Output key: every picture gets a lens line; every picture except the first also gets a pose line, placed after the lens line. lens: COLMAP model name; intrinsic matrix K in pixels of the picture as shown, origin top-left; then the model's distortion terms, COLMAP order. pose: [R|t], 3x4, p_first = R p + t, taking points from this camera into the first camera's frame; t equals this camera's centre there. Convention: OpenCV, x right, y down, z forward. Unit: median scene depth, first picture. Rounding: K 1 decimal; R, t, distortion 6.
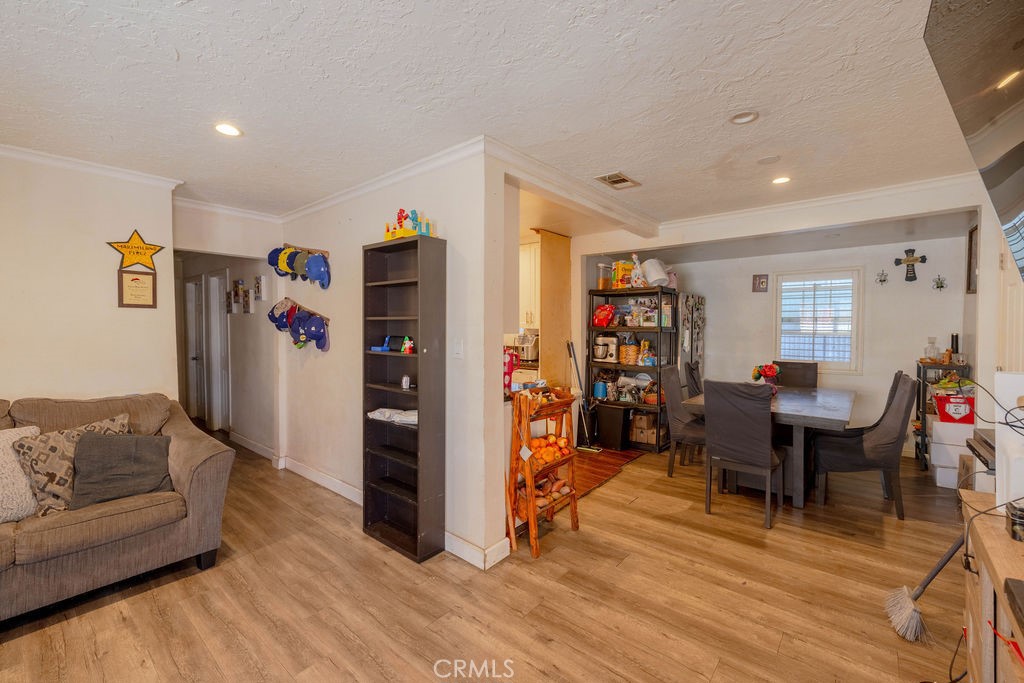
lens RADIAL K [[428.5, 0, 515.2], [0, 428.5, 337.0], [0, 0, 1]] dist [0.001214, 0.000219]
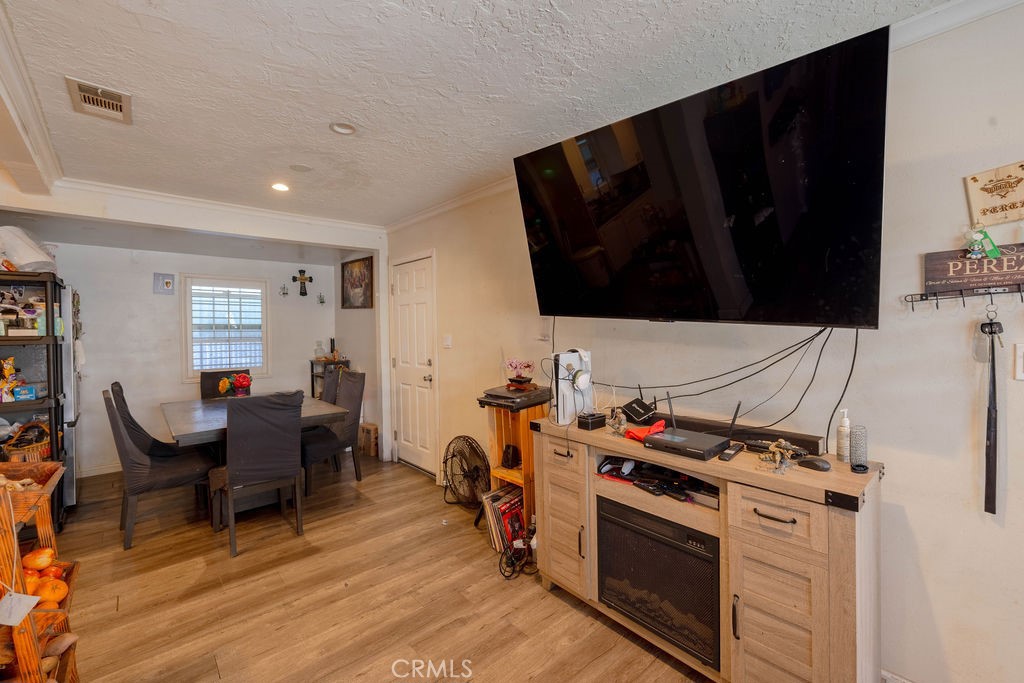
lens RADIAL K [[428.5, 0, 515.2], [0, 428.5, 337.0], [0, 0, 1]] dist [0.001214, 0.000219]
pose [[0.138693, -0.017616, 0.990179, -0.318079], [0.036032, 0.999270, 0.012730, -0.009242], [-0.989680, 0.033912, 0.139227, 0.345653]]
